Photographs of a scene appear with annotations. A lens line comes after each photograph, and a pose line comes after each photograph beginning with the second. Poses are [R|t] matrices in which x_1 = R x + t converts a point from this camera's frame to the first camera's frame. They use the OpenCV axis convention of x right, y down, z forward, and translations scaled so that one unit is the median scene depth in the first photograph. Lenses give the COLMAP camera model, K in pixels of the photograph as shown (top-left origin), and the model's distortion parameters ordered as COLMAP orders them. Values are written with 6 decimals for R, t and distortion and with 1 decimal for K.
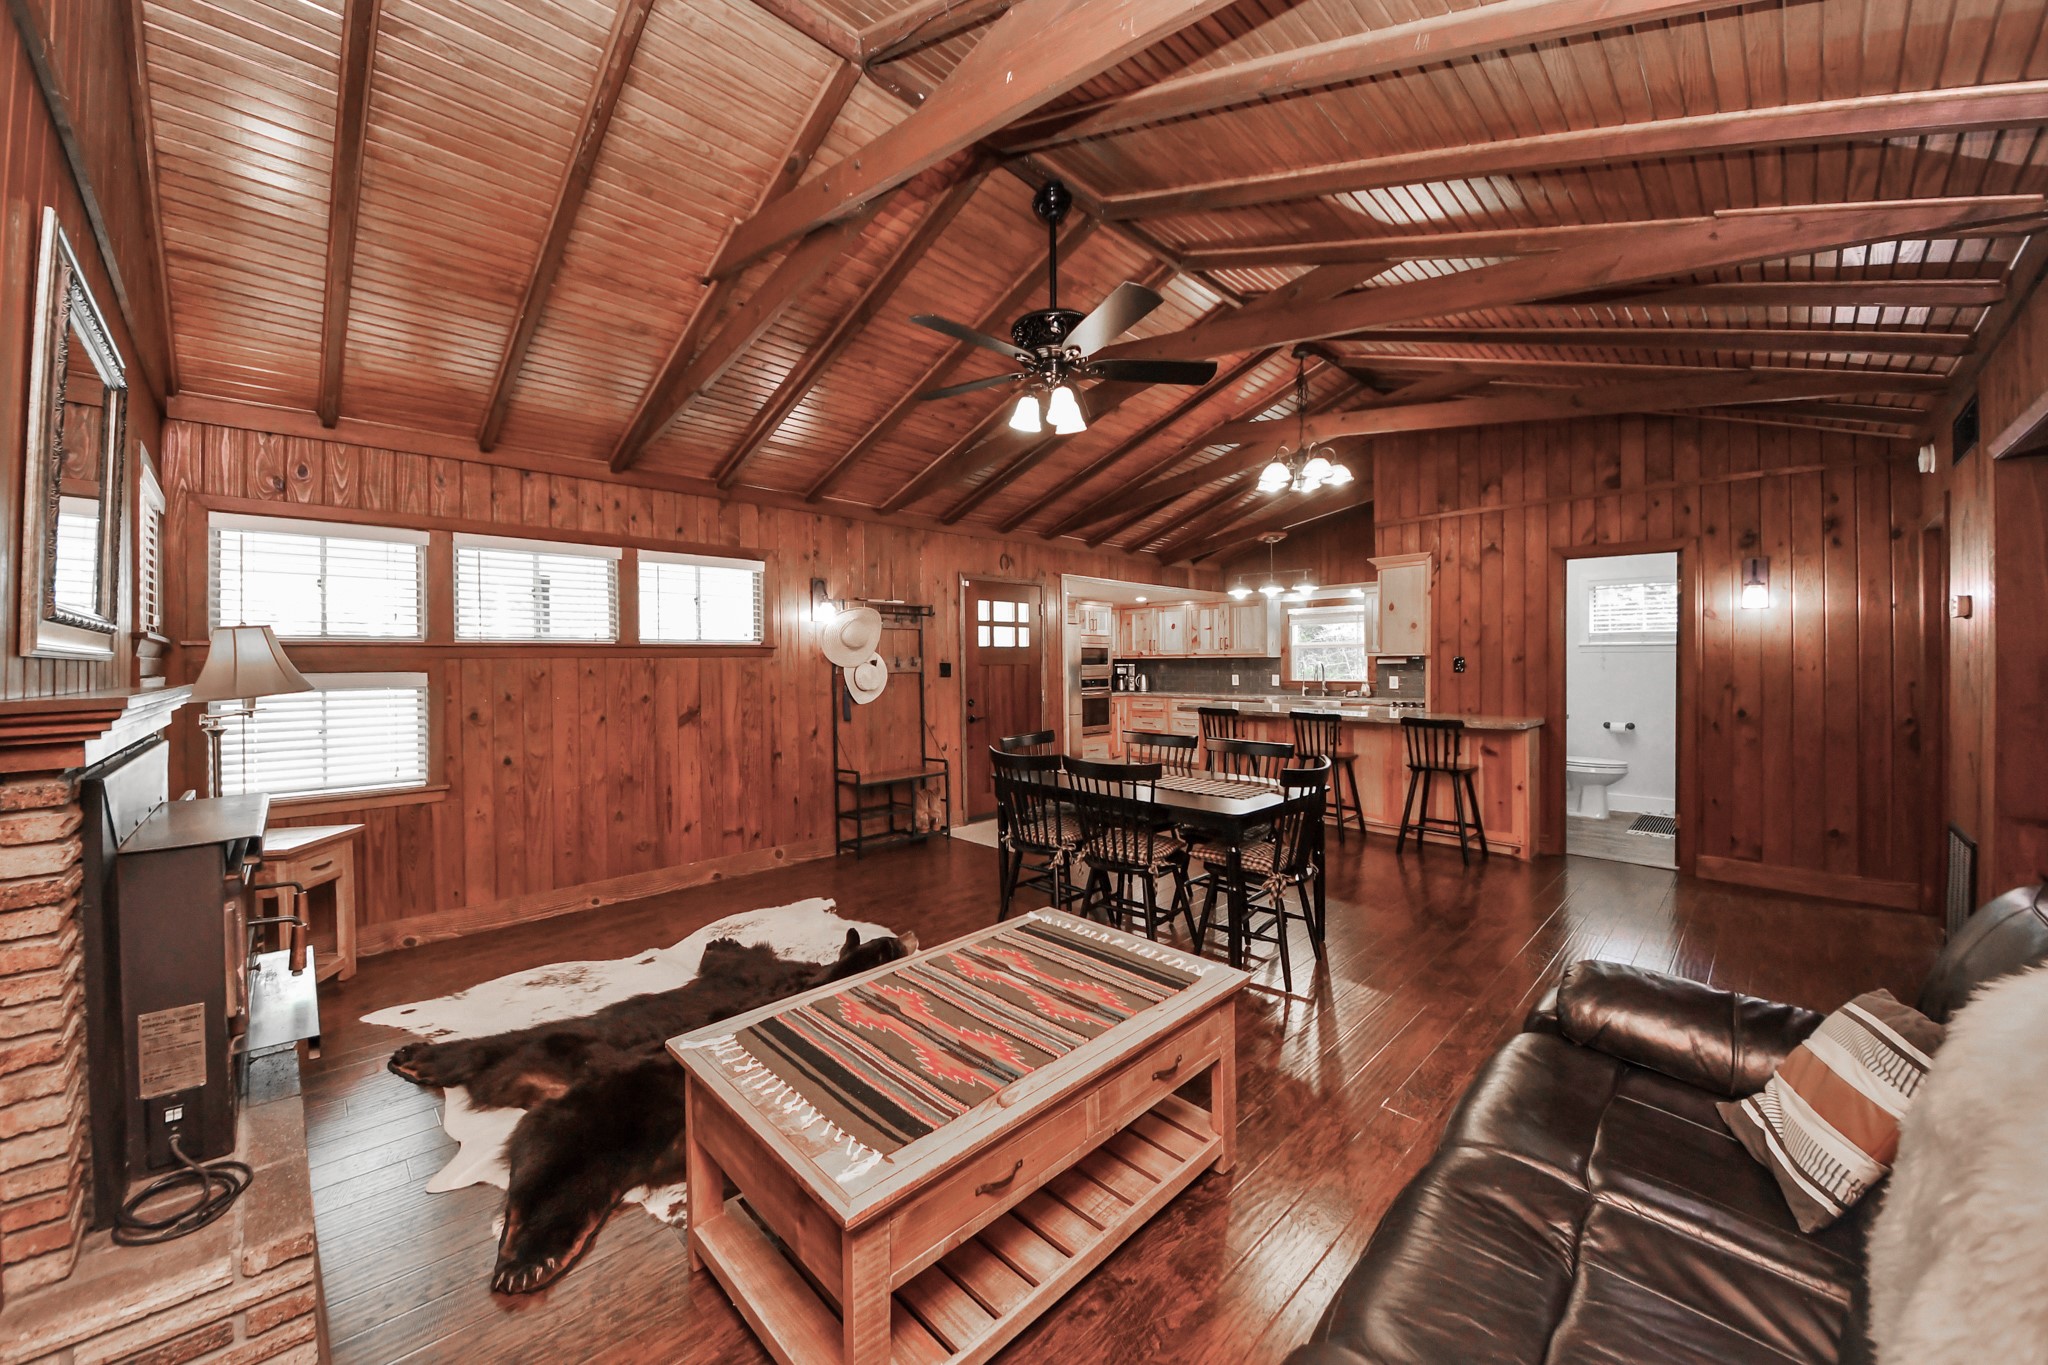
lens RADIAL K [[737.6, 0, 1000.5], [0, 737.6, 655.2], [0, 0, 1]] dist [0.000574, -0.003525]
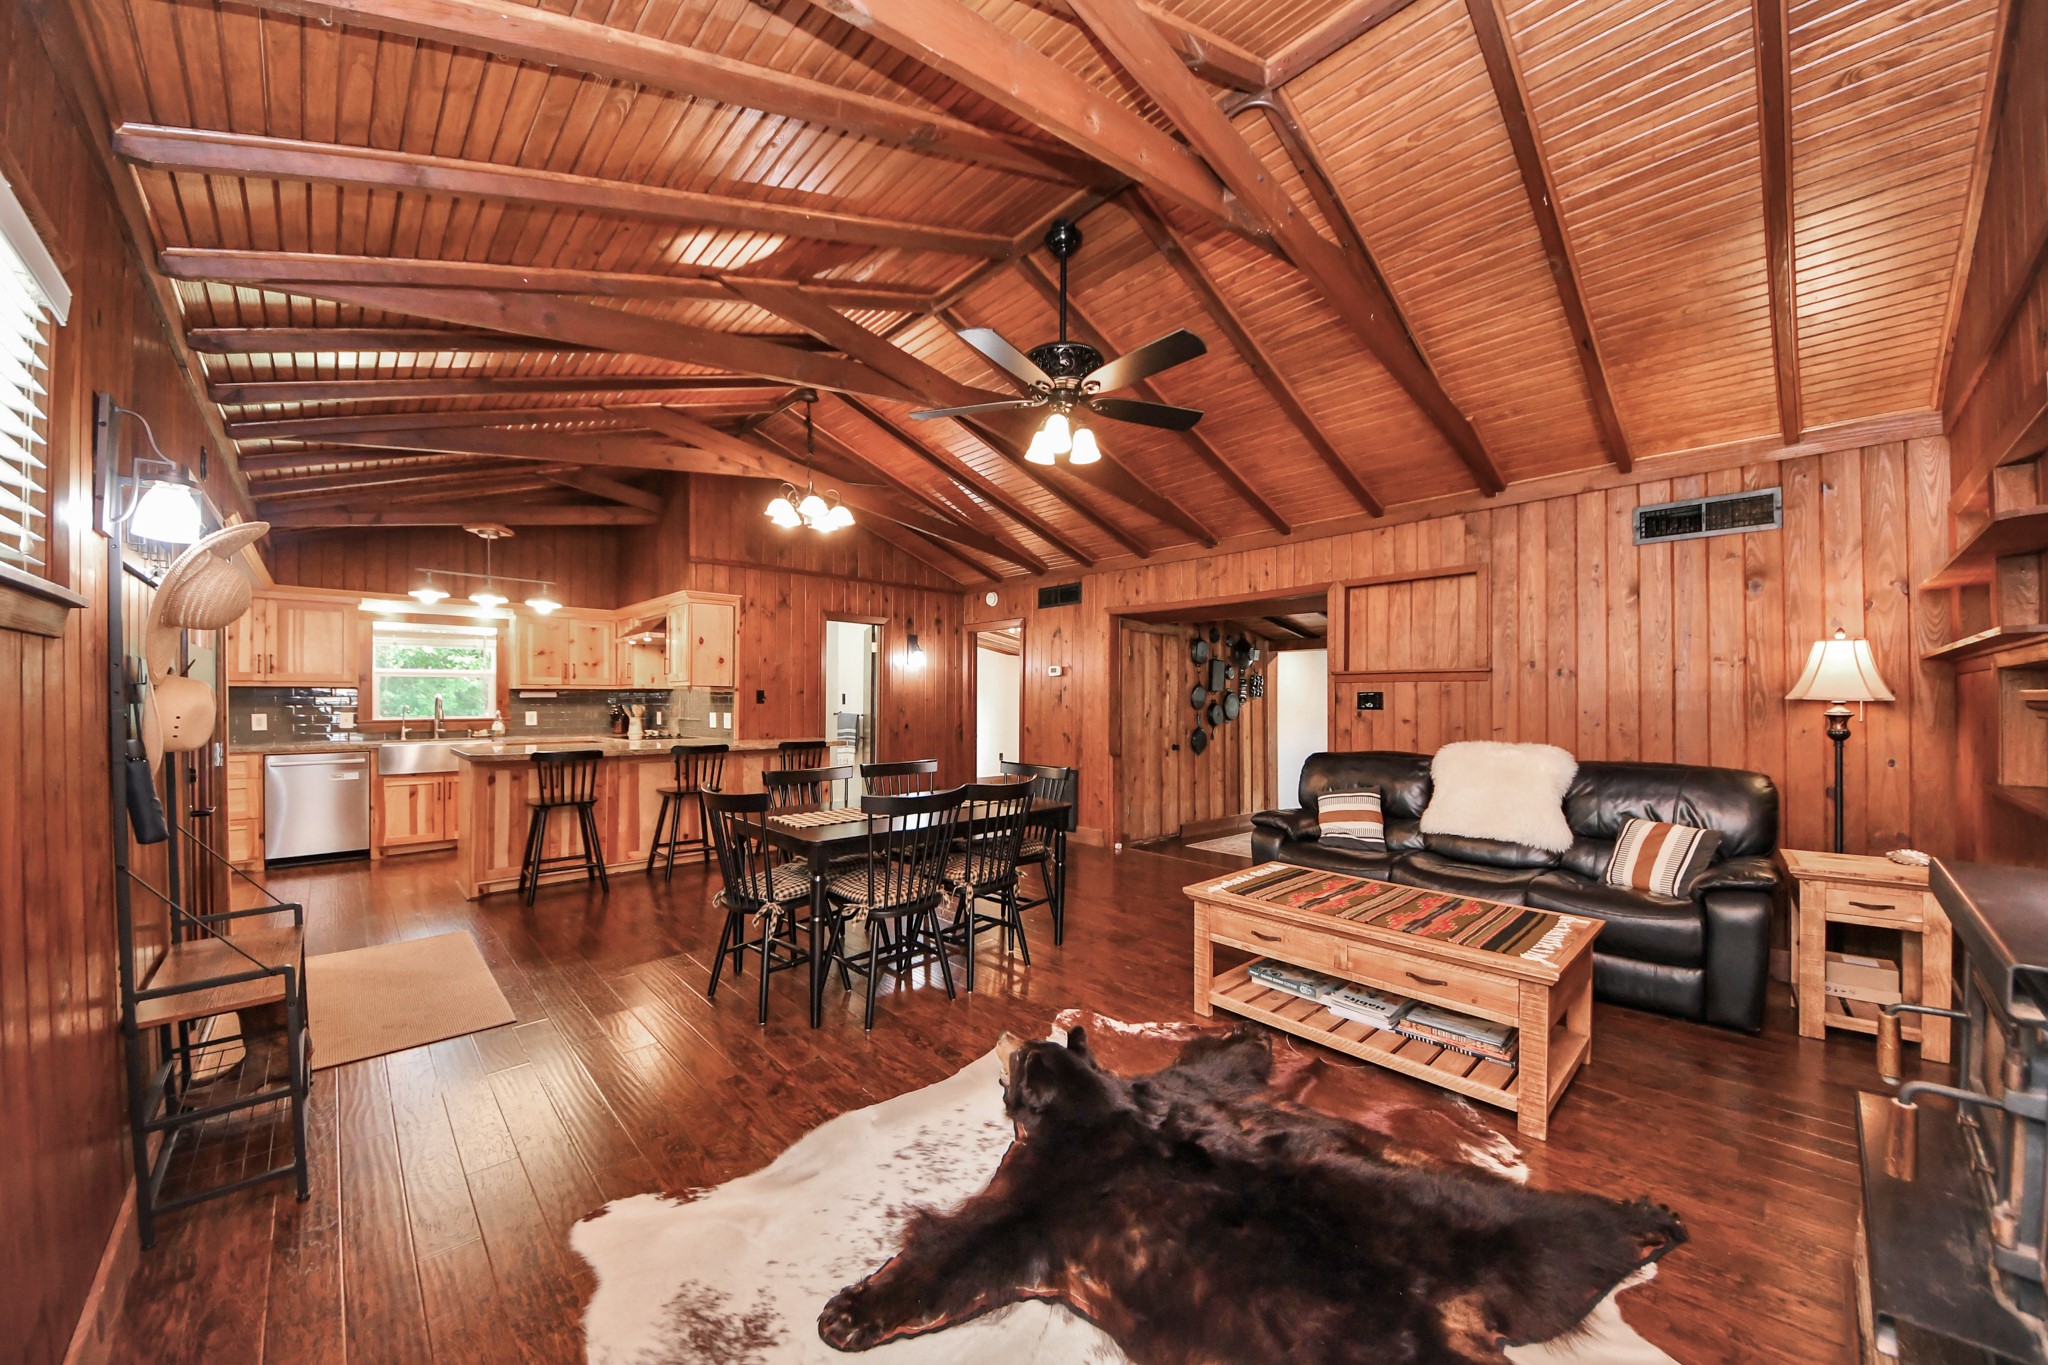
lens RADIAL K [[737.6, 0, 1022.2], [0, 737.6, 697.8], [0, 0, 1]] dist [0.000574, -0.003525]
pose [[0.014501, 0.005706, 0.999879, -0.335637], [-0.007491, 0.999956, -0.005598, 0.012332], [-0.999867, -0.007409, 0.014544, 0.369366]]
